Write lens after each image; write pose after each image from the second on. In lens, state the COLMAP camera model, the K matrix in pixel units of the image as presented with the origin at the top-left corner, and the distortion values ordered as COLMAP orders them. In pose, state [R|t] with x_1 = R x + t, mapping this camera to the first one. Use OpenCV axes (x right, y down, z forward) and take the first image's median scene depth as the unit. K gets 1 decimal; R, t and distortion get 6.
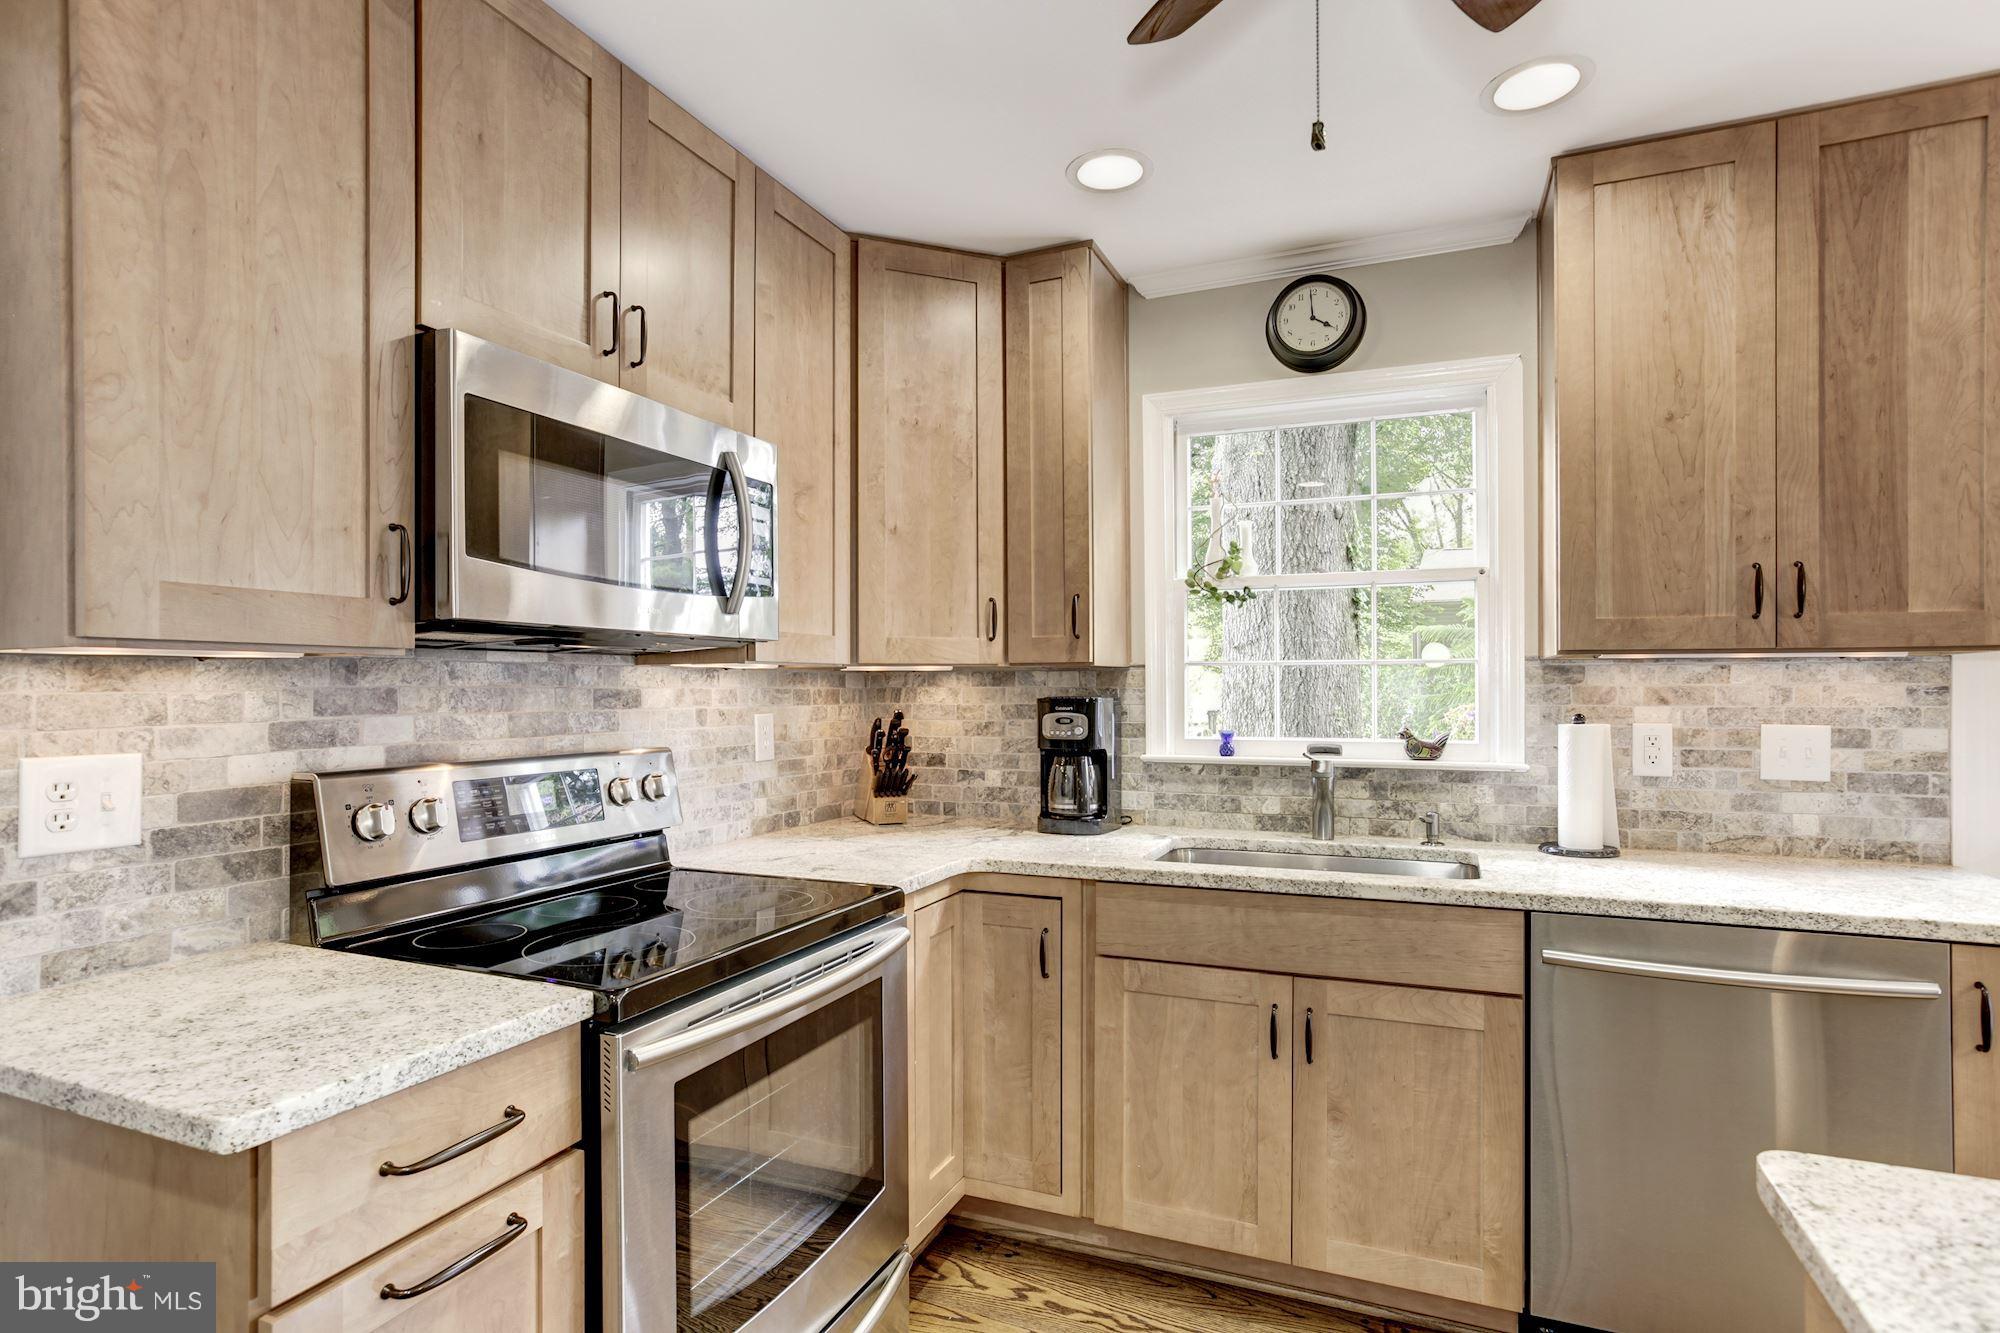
lens RADIAL K [[1003.3, 0, 1023.9], [0, 1003.3, 686.4], [0, 0, 1]] dist [-0.037534, 0.023718]
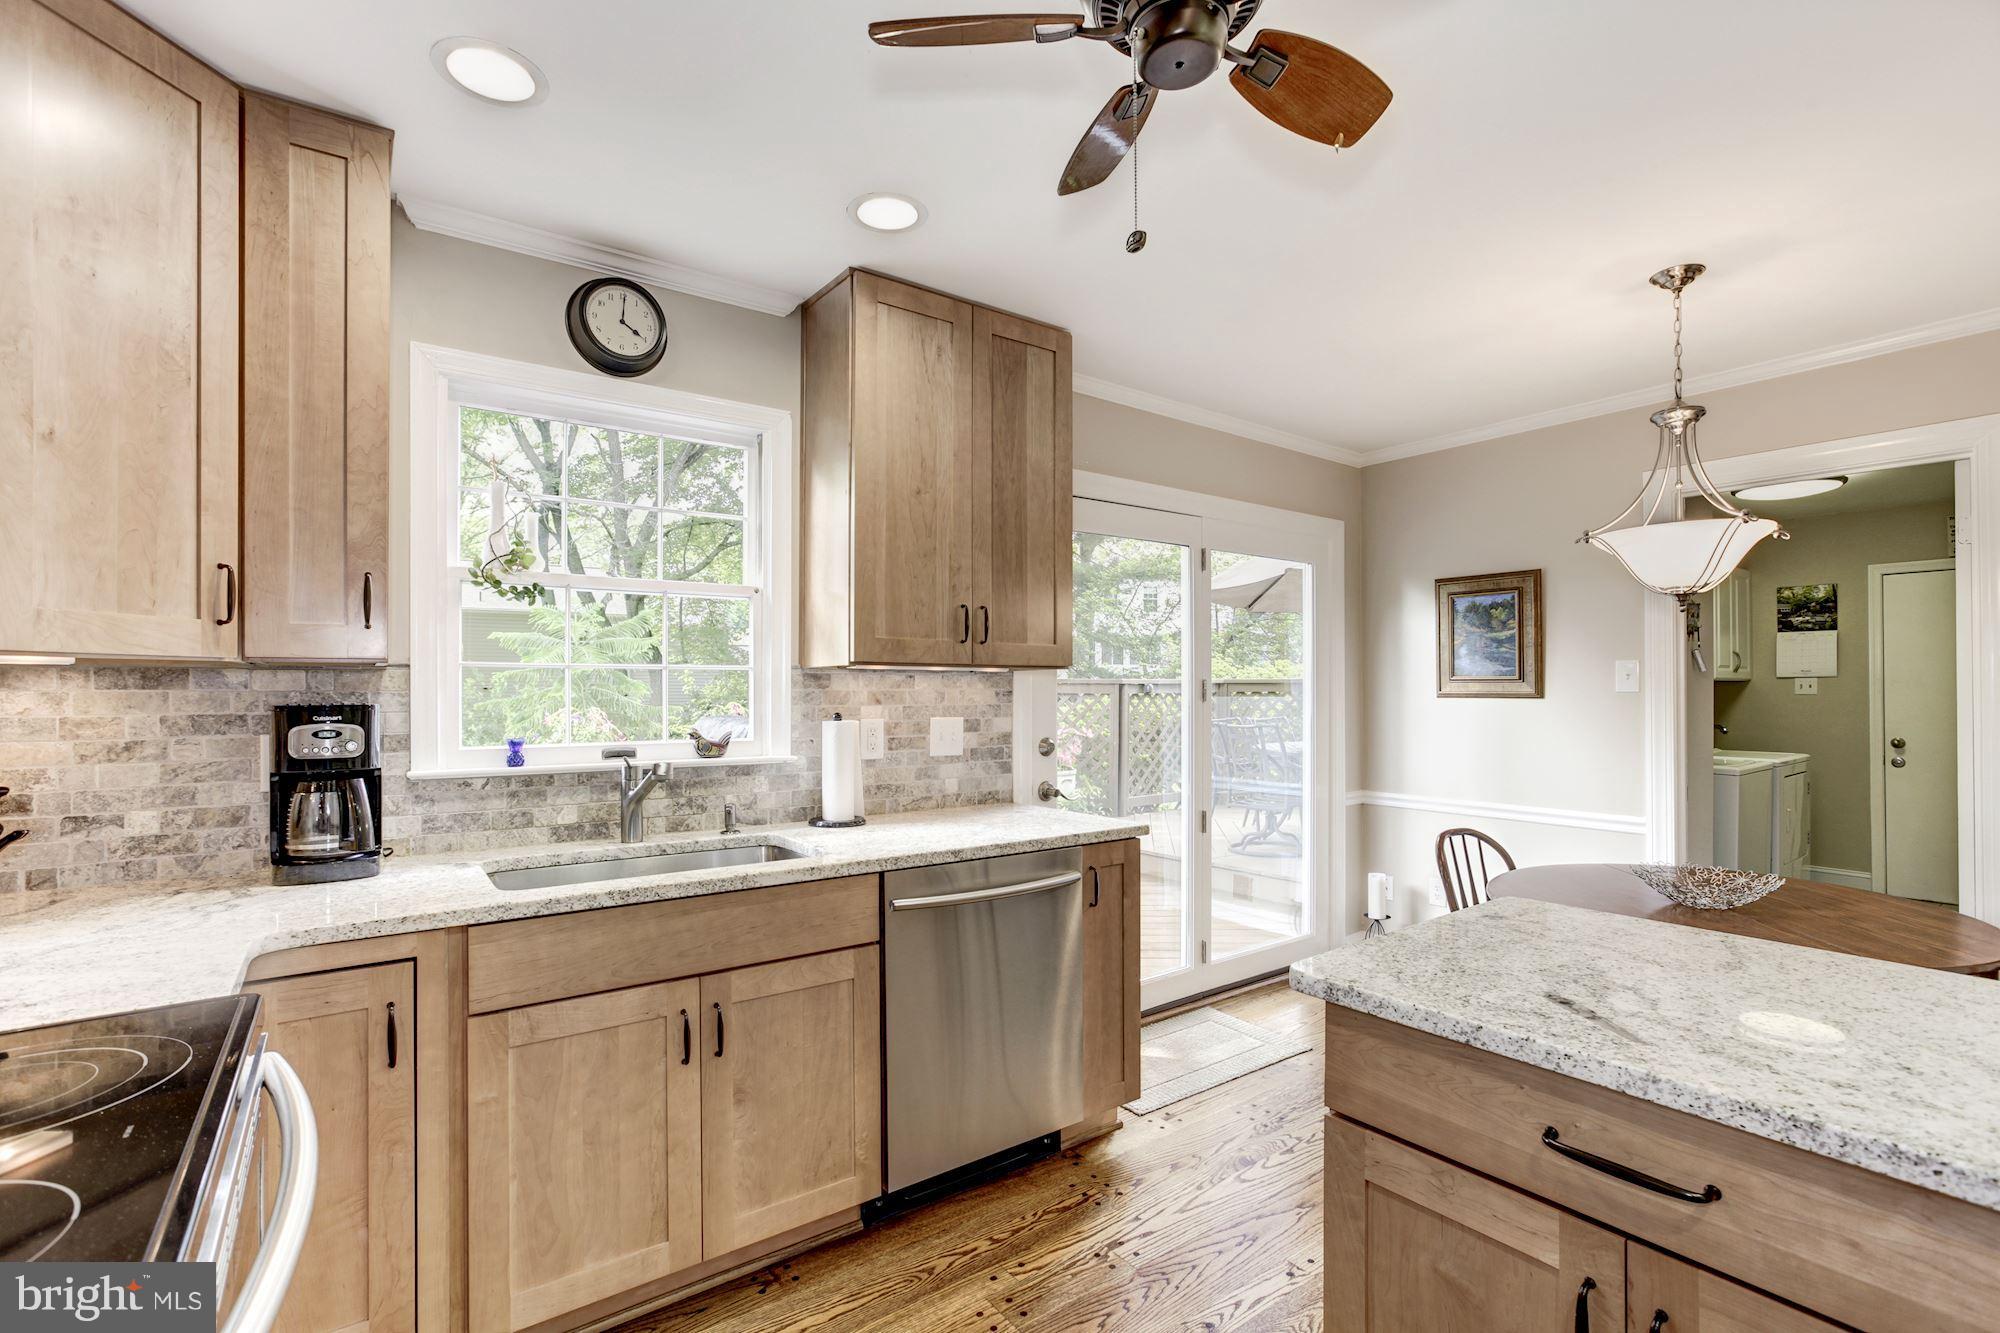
lens RADIAL K [[914.6, 0, 992.1], [0, 914.6, 684.7], [0, 0, 1]] dist [-0.025352, 0.014018]
pose [[0.522093, 0.006442, 0.852864, -0.345298], [-0.003611, 0.999979, -0.005343, -0.002361], [-0.852881, -0.000290, 0.522106, 0.247473]]
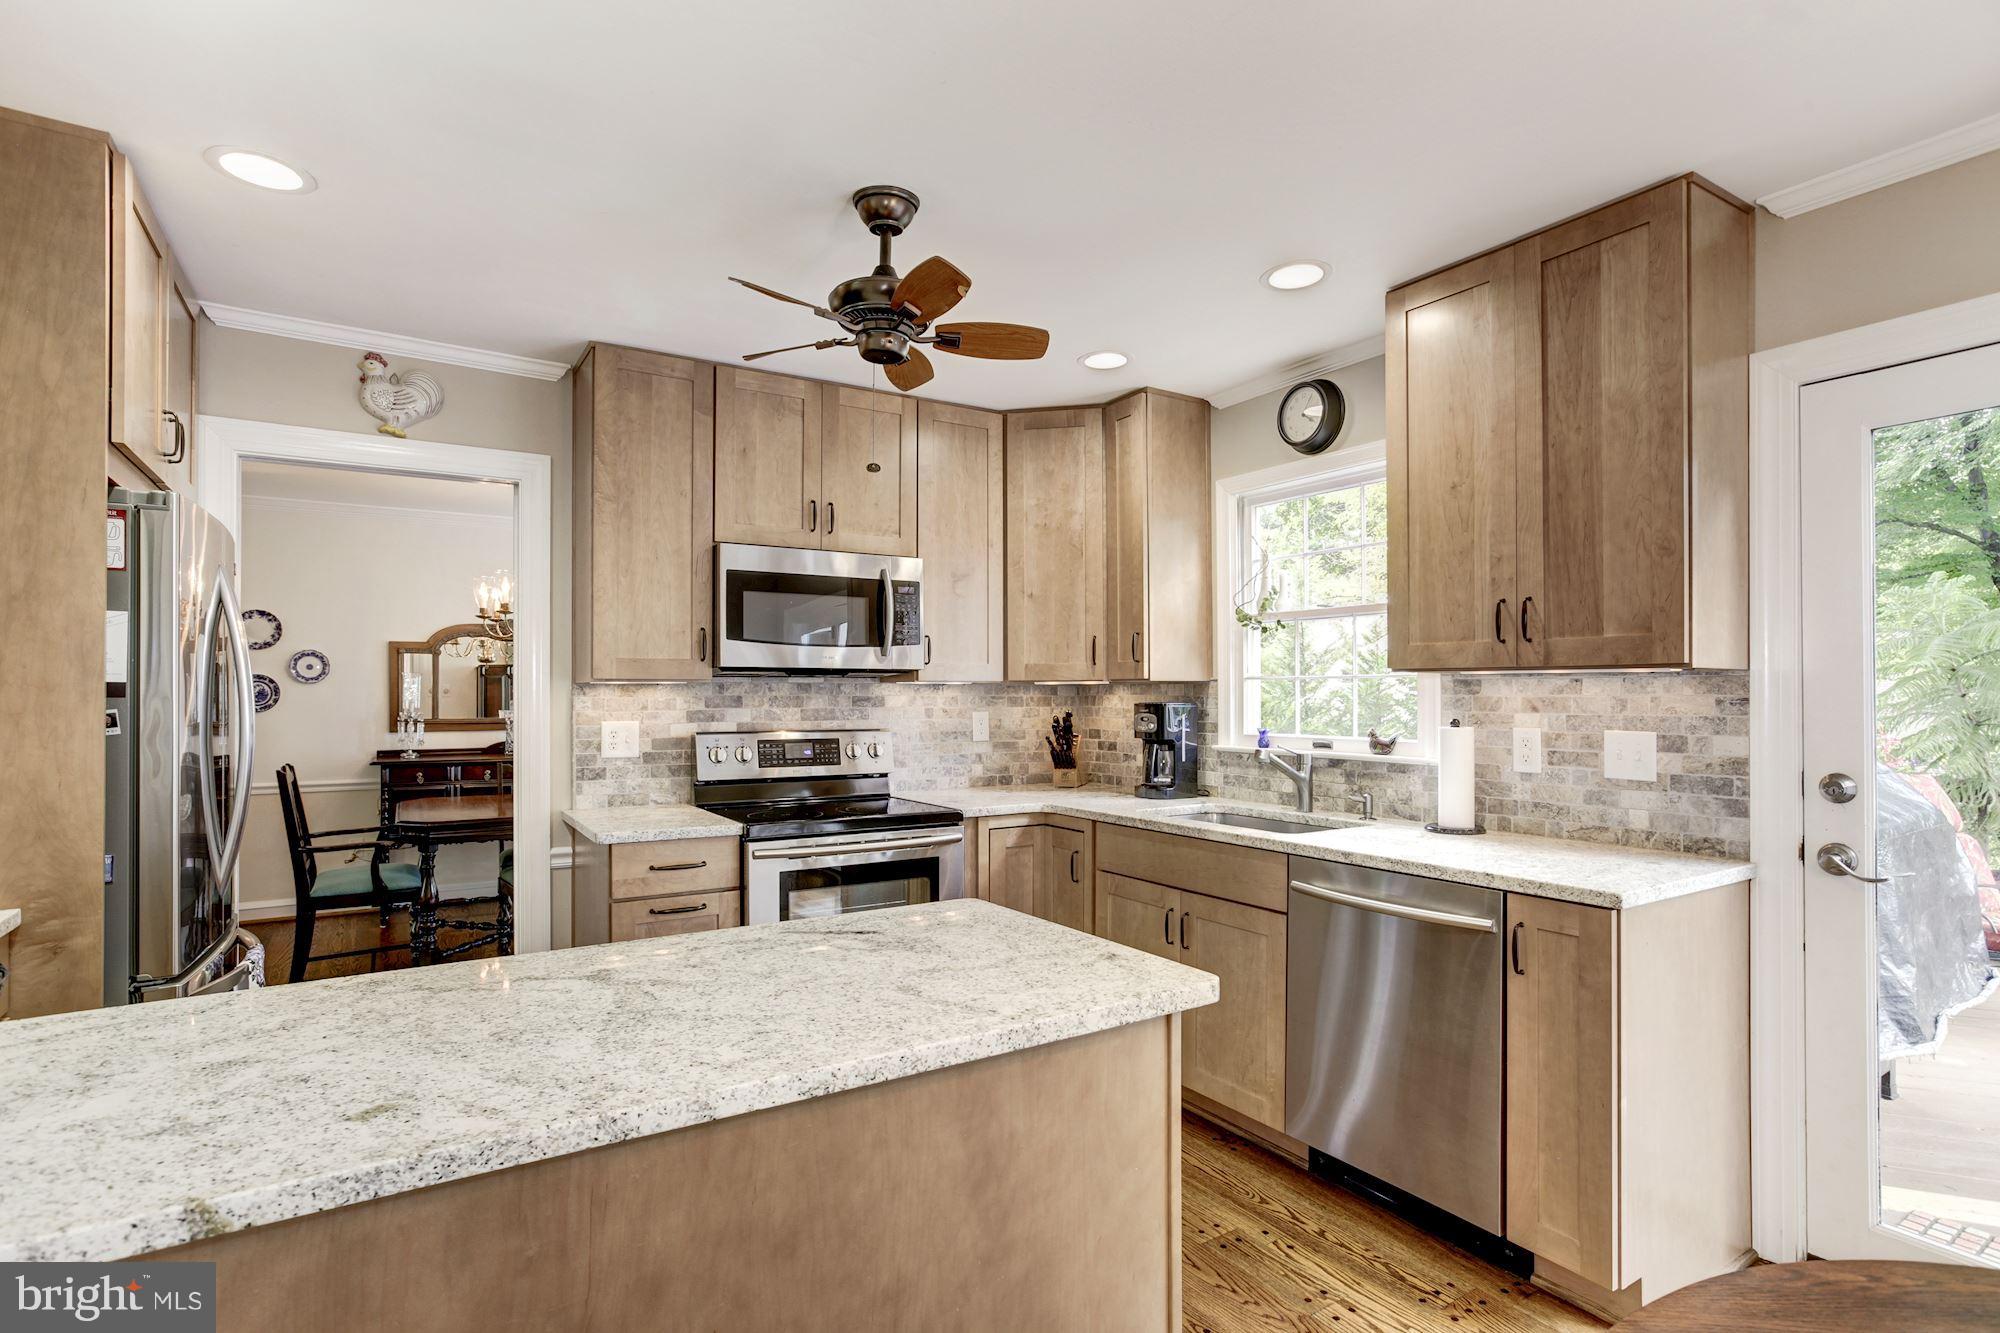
lens RADIAL K [[1003.3, 0, 1016.7], [0, 1003.3, 688.2], [0, 0, 1]] dist [-0.037534, 0.023718]
pose [[0.820983, -0.001140, -0.570952, 0.877993], [-0.000710, 0.999995, -0.003018, -0.006892], [0.570953, 0.002884, 0.820978, -0.354870]]
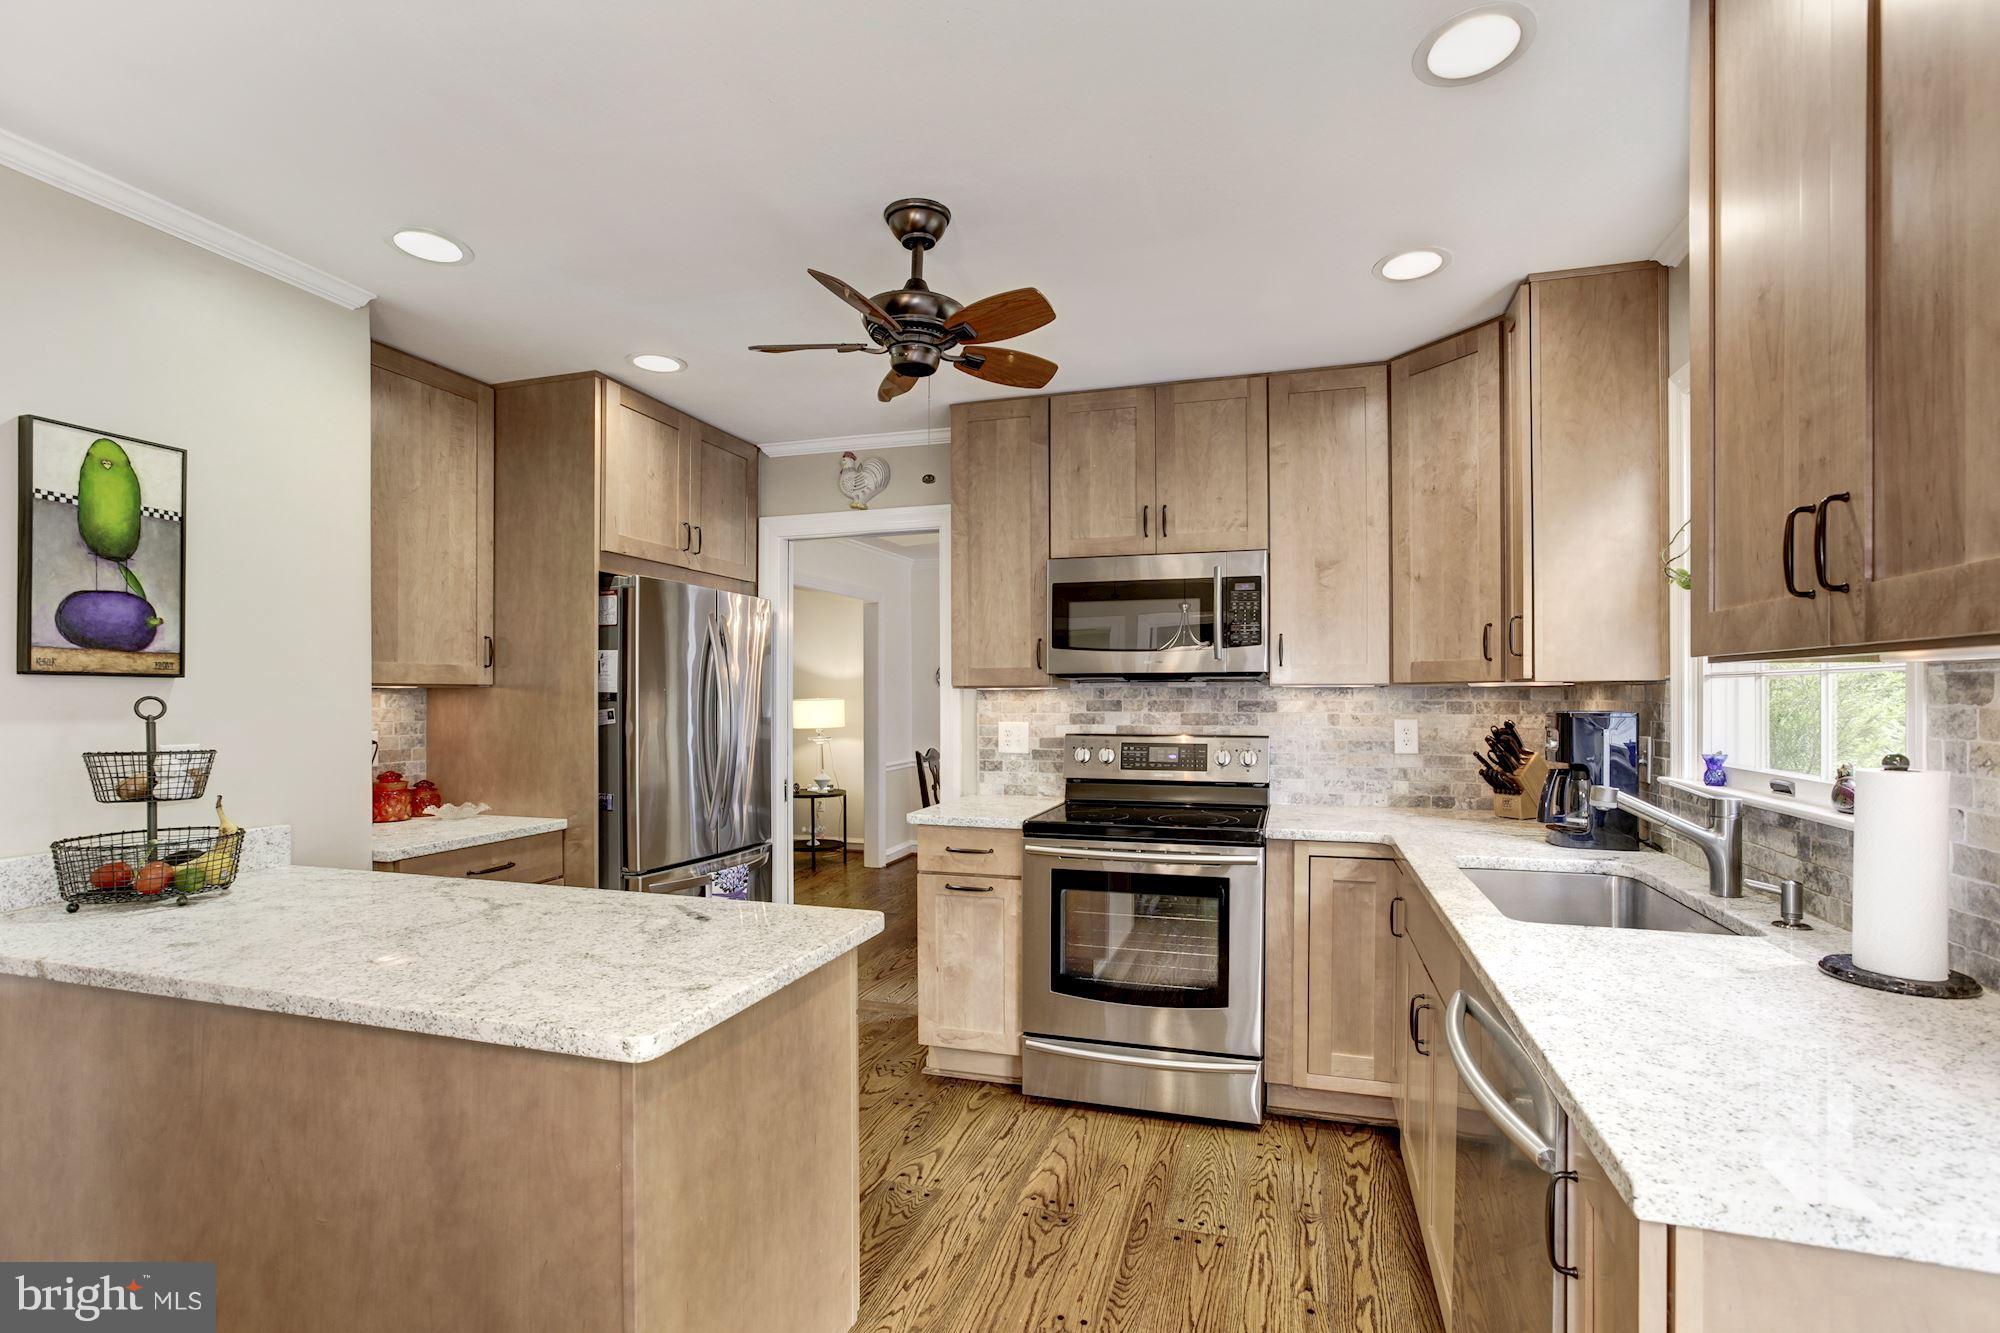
lens RADIAL K [[914.6, 0, 998.7], [0, 914.6, 698.4], [0, 0, 1]] dist [-0.025352, 0.014018]
pose [[0.084247, 0.005477, -0.996430, 1.145048], [0.002382, 0.999981, 0.005698, -0.011762], [0.996442, -0.002854, 0.084232, 0.435163]]
